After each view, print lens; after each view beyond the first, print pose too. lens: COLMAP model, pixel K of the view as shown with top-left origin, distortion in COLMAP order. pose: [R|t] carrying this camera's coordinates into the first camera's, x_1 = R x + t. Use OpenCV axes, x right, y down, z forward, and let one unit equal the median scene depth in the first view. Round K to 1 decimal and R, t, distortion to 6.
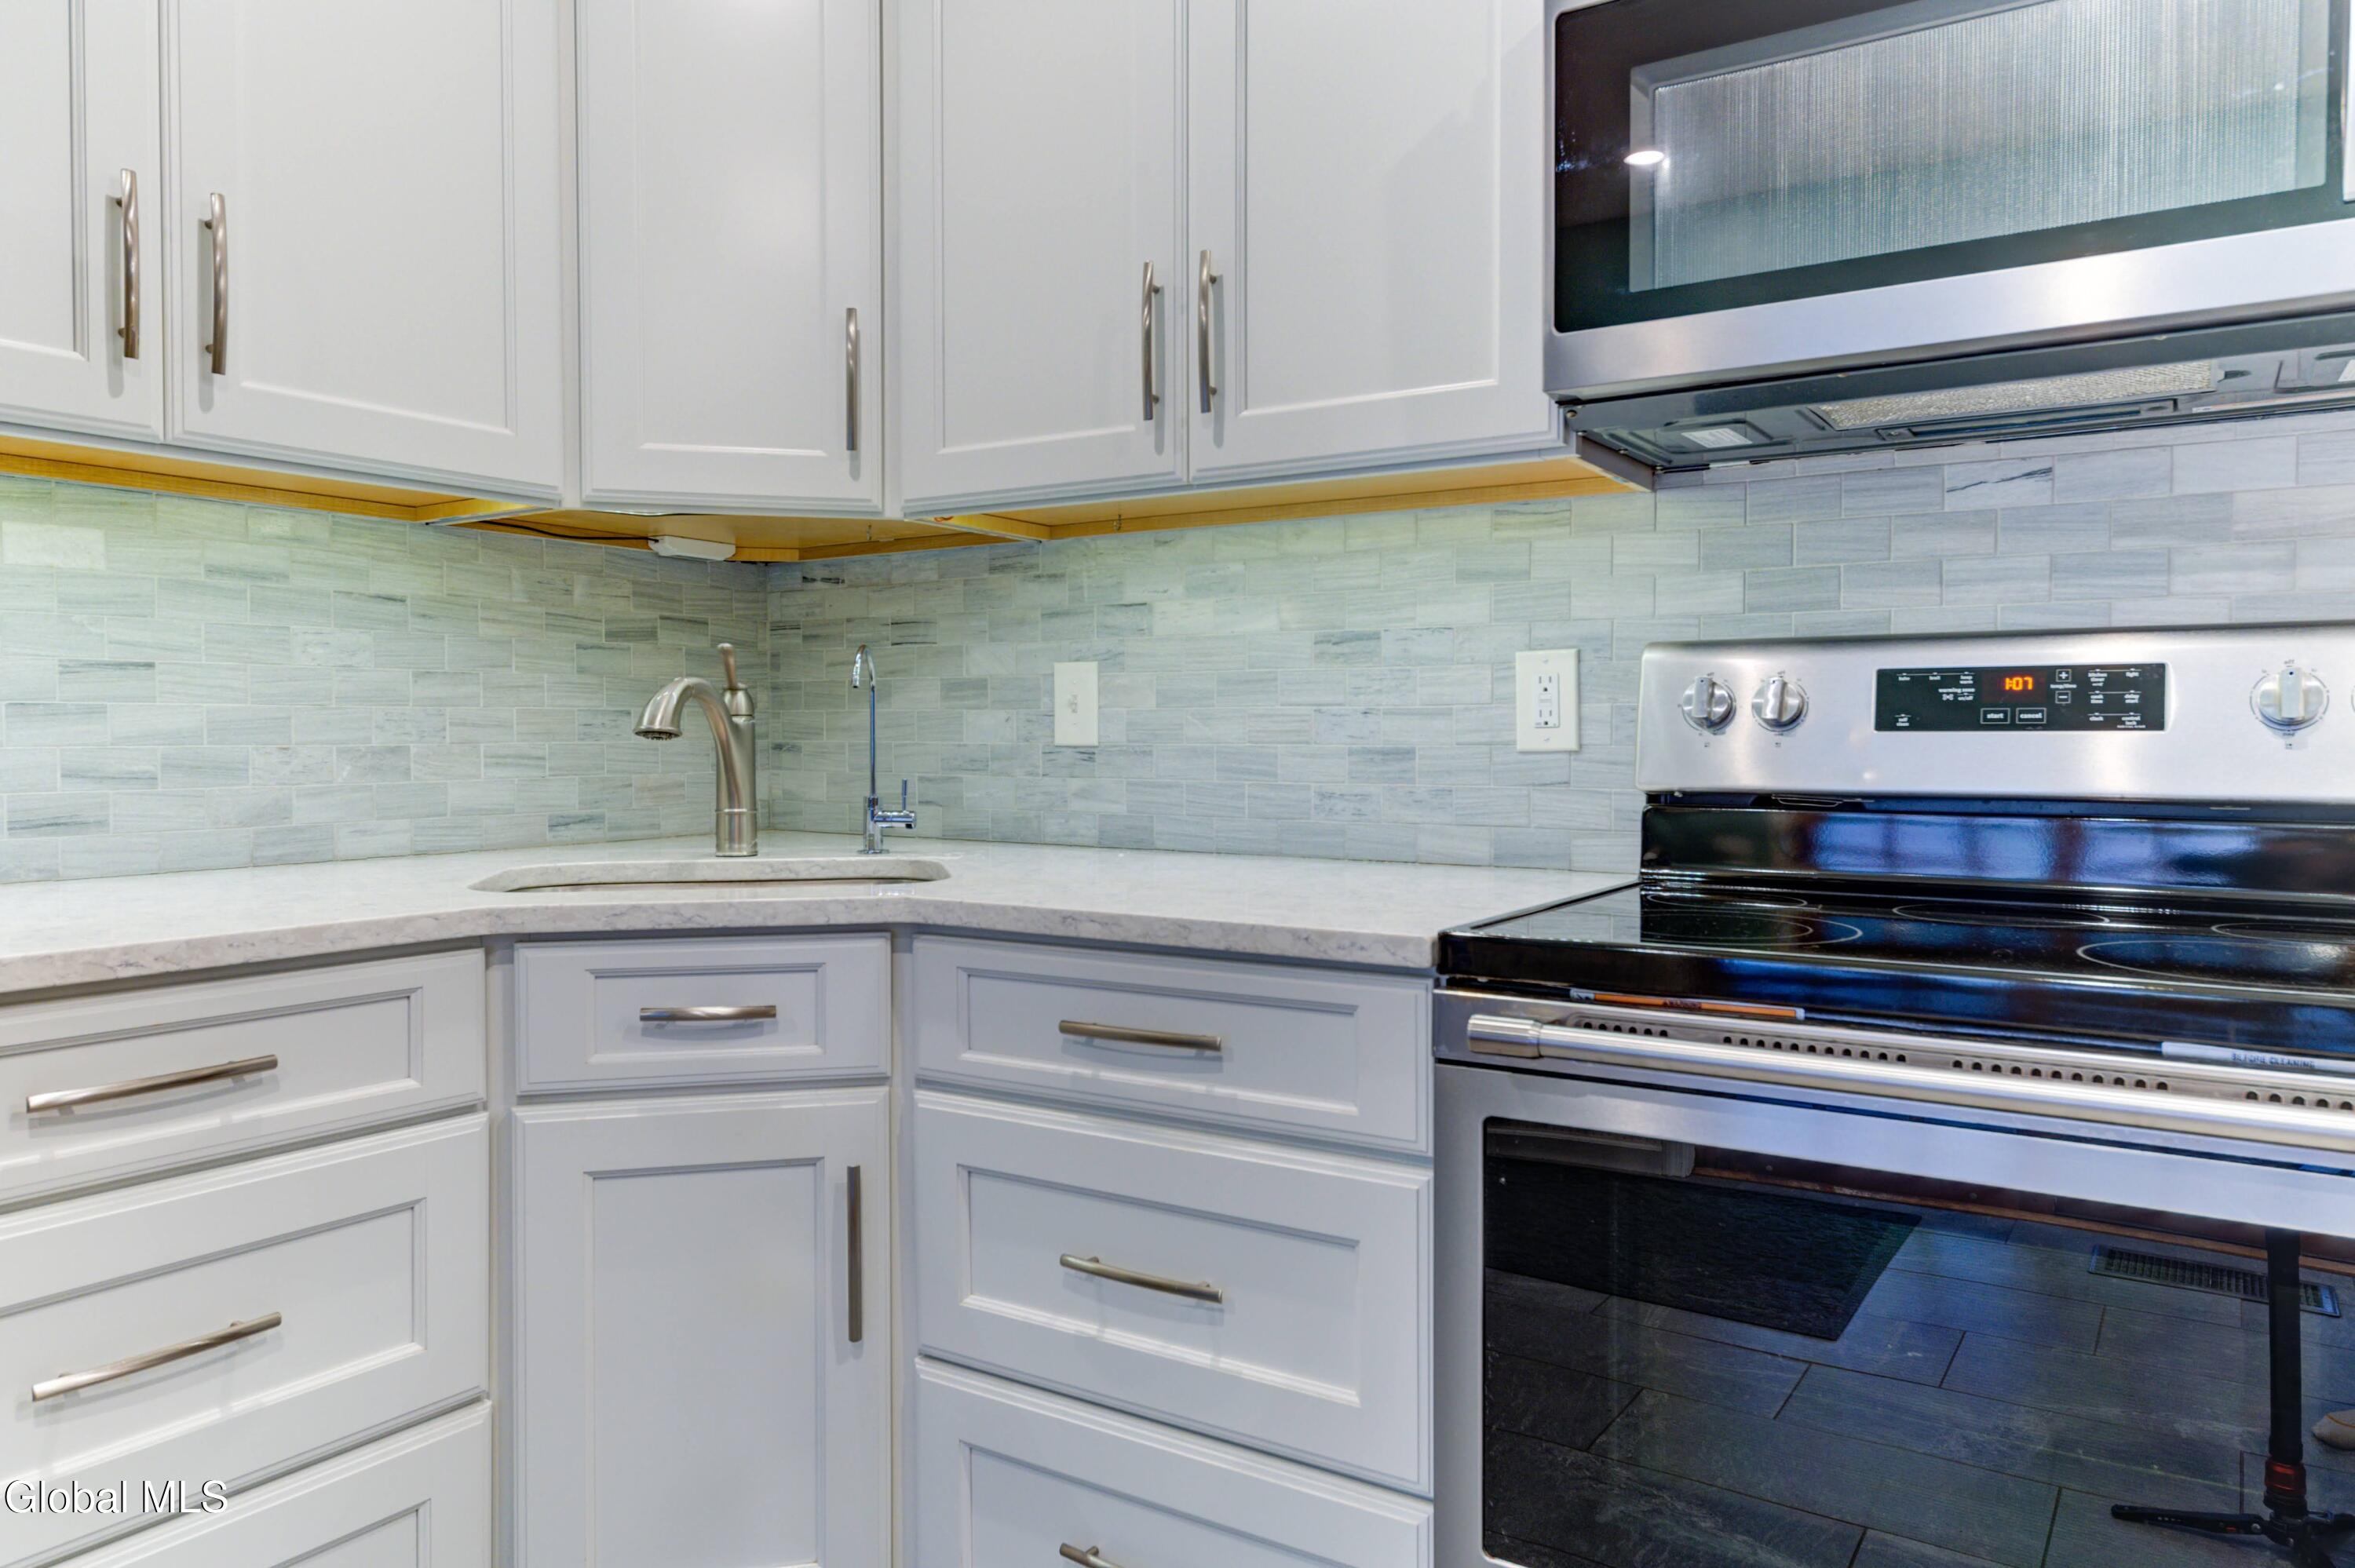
lens RADIAL K [[1576.5, 0, 1285.5], [0, 1576.5, 747.4], [0, 0, 1]] dist [0.003300, 0.001723]
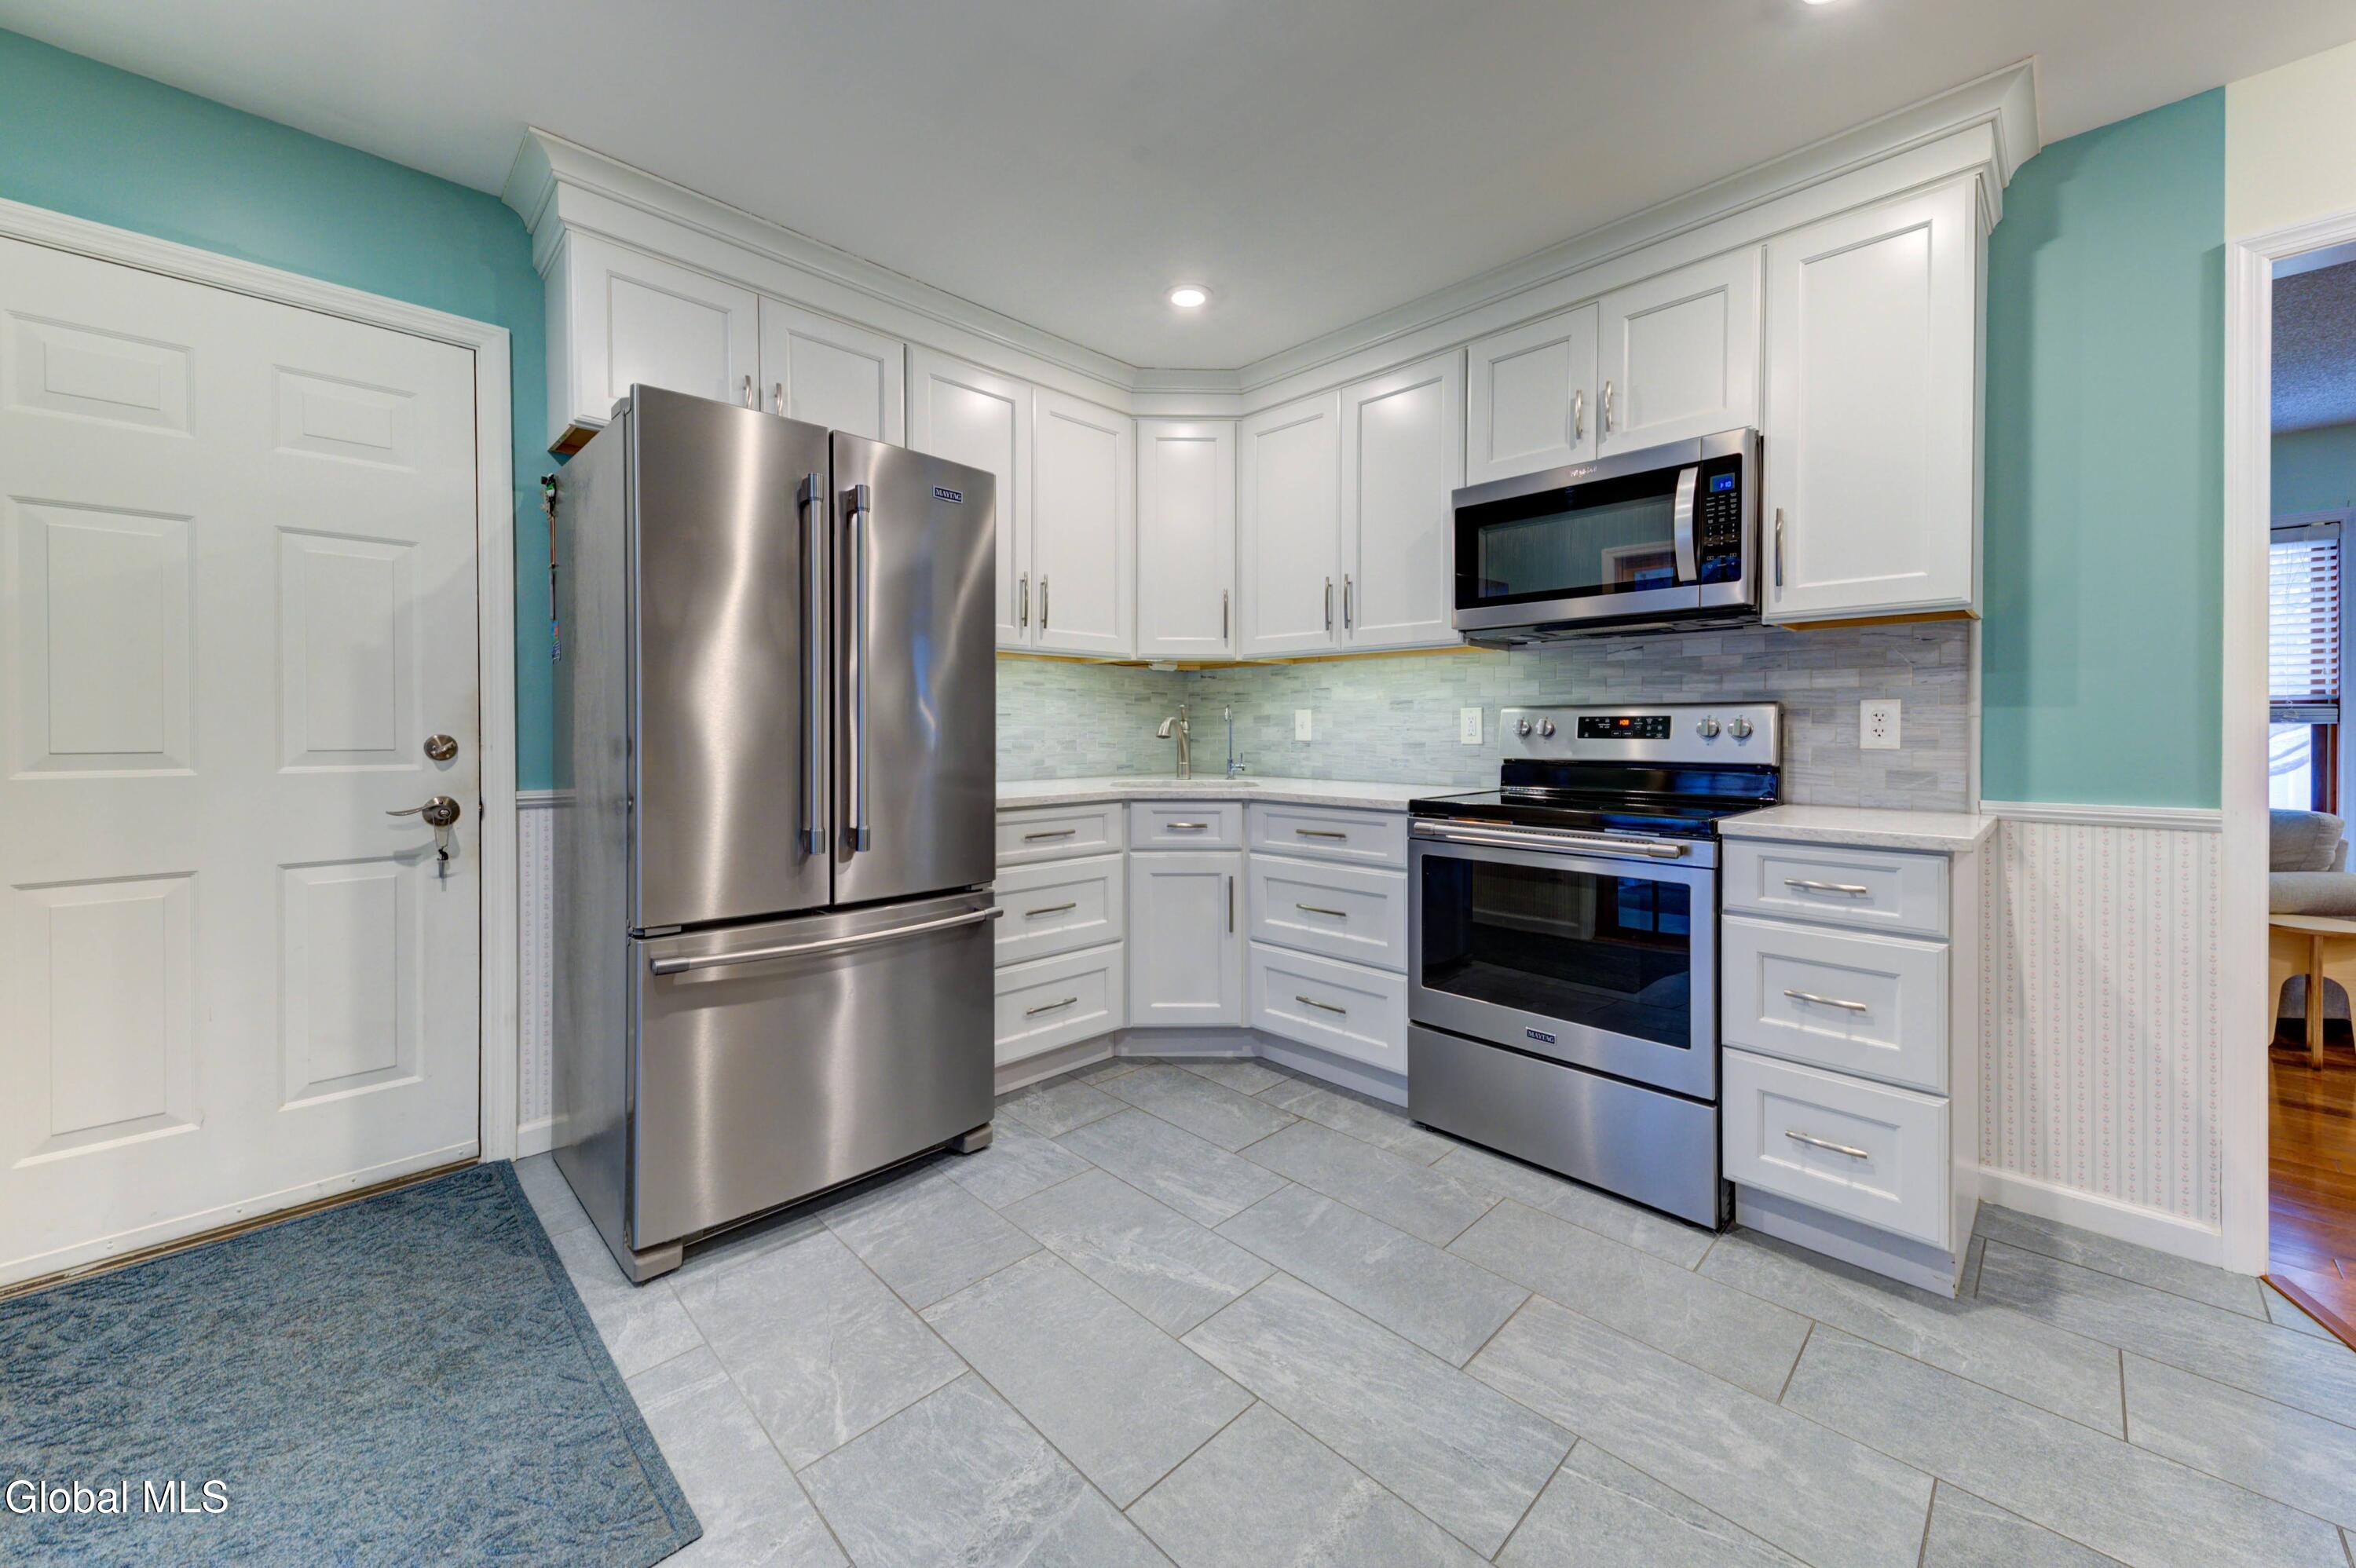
lens RADIAL K [[886.4, 0, 1233.0], [0, 886.4, 738.3], [0, 0, 1]] dist [0.001876, -0.000609]
pose [[0.976624, 0.003805, -0.214923, 0.096846], [-0.003419, 0.999992, 0.002168, -0.010458], [0.214930, -0.001382, 0.976629, -0.647395]]
